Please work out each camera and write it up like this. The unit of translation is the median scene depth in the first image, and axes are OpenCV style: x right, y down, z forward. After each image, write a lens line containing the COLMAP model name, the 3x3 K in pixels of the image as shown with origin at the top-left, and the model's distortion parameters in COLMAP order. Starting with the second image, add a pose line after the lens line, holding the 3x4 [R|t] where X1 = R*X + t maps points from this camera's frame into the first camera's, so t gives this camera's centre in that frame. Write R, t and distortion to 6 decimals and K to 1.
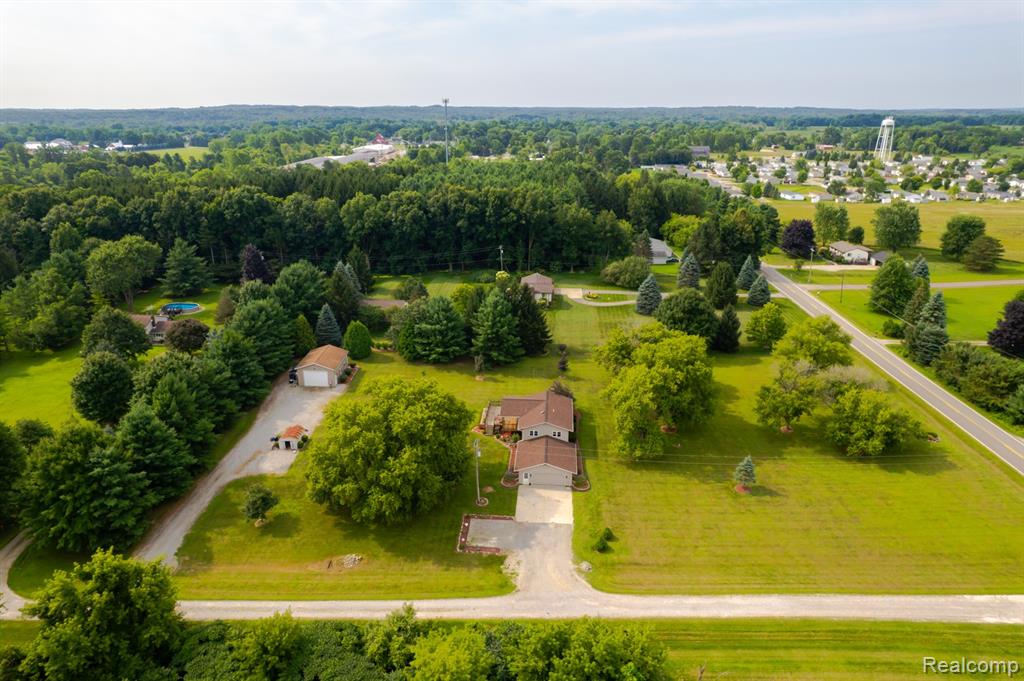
lens RADIAL K [[658.9, 0, 506.9], [0, 658.9, 337.2], [0, 0, 1]] dist [-0.044045, 0.023637]
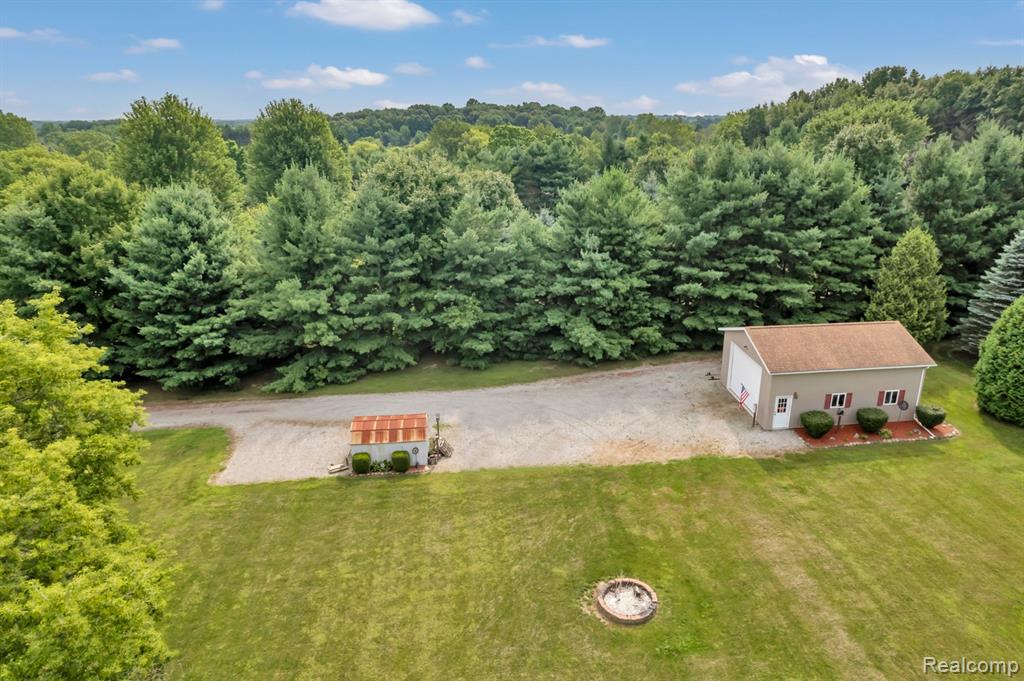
lens RADIAL K [[658.9, 0, 521.0], [0, 658.9, 338.3], [0, 0, 1]] dist [-0.044045, 0.023637]
pose [[0.145988, 0.316950, -0.937139, -0.011220], [-0.318049, 0.912035, 0.258913, -0.003676], [0.936767, 0.260258, 0.233952, 0.782733]]
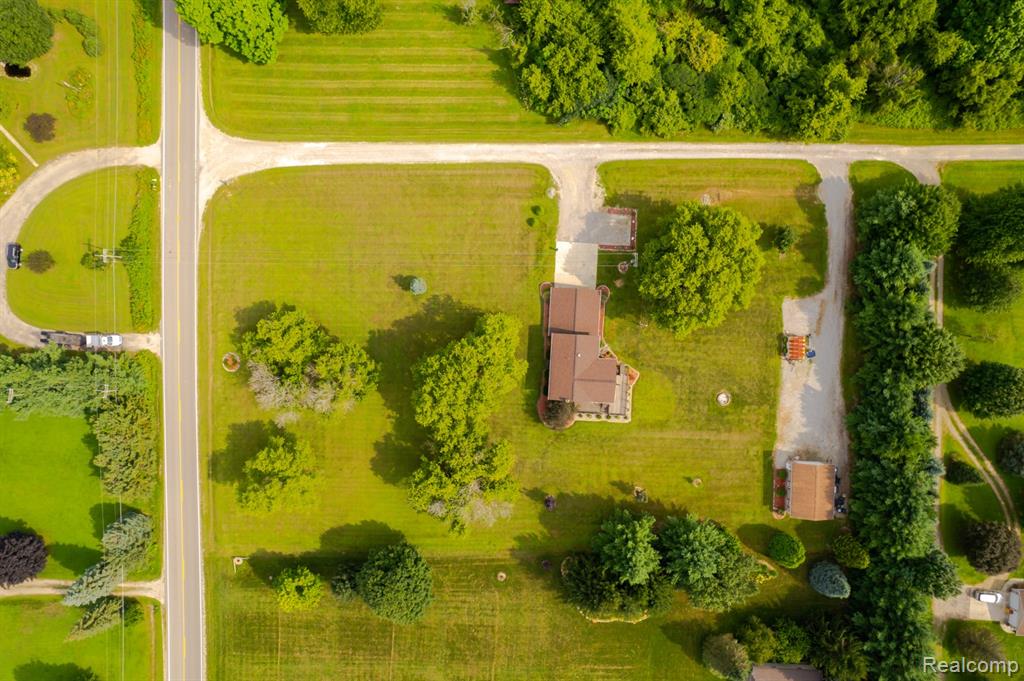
lens RADIAL K [[658.9, 0, 509.5], [0, 658.9, 338.4], [0, 0, 1]] dist [-0.044045, 0.023637]
pose [[-0.999603, 0.020366, 0.019445, 0.117319], [0.010846, -0.358797, 0.933353, -0.728141], [0.025985, 0.933193, 0.358434, 0.459124]]
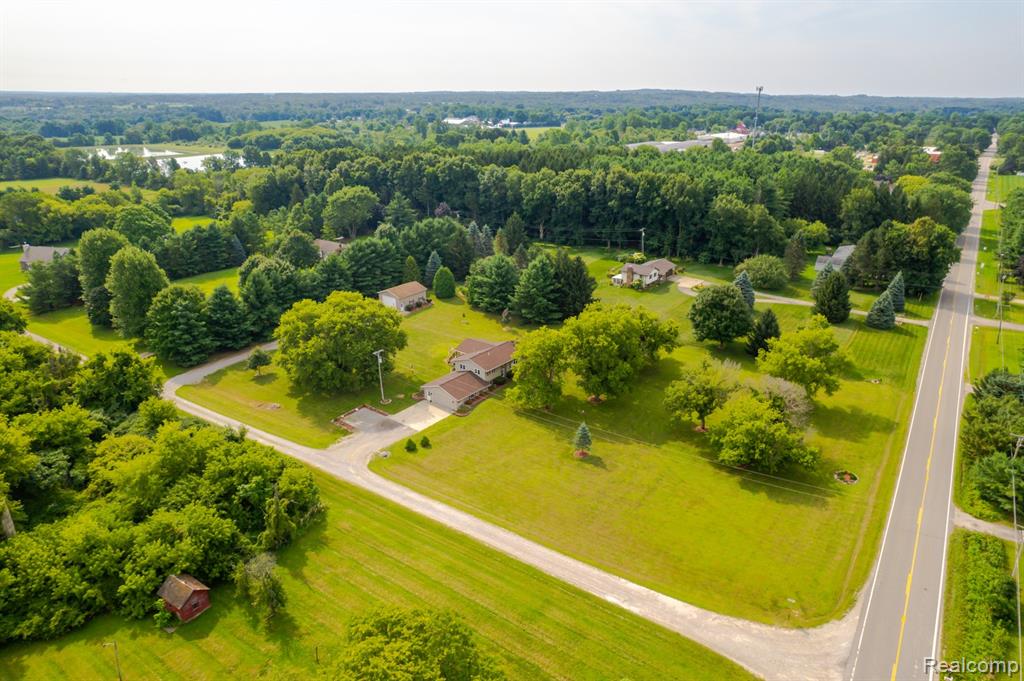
lens RADIAL K [[658.9, 0, 511.0], [0, 658.9, 344.0], [0, 0, 1]] dist [-0.044045, 0.023637]
pose [[0.837962, 0.202807, -0.506645, 0.557820], [-0.188728, 0.978793, 0.079660, -0.004937], [0.512056, 0.028866, 0.858467, 0.012691]]
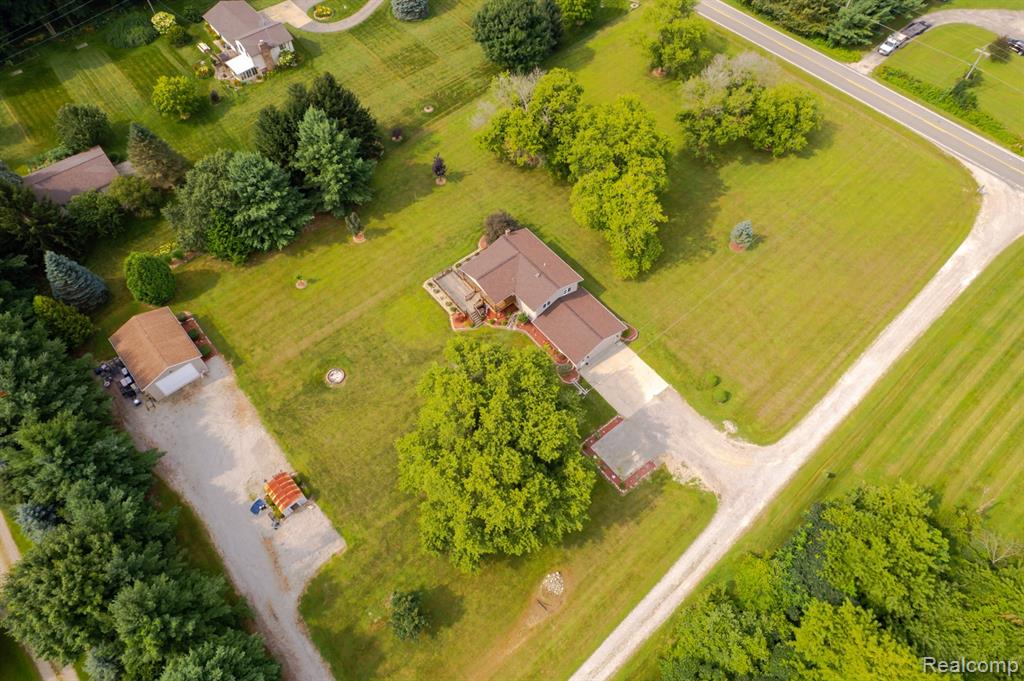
lens RADIAL K [[658.9, 0, 513.8], [0, 658.9, 345.0], [0, 0, 1]] dist [-0.044045, 0.023637]
pose [[0.725445, -0.577953, 0.373764, -0.259111], [0.231906, 0.716536, 0.657872, -0.294337], [-0.648035, -0.390572, 0.653838, 0.361211]]
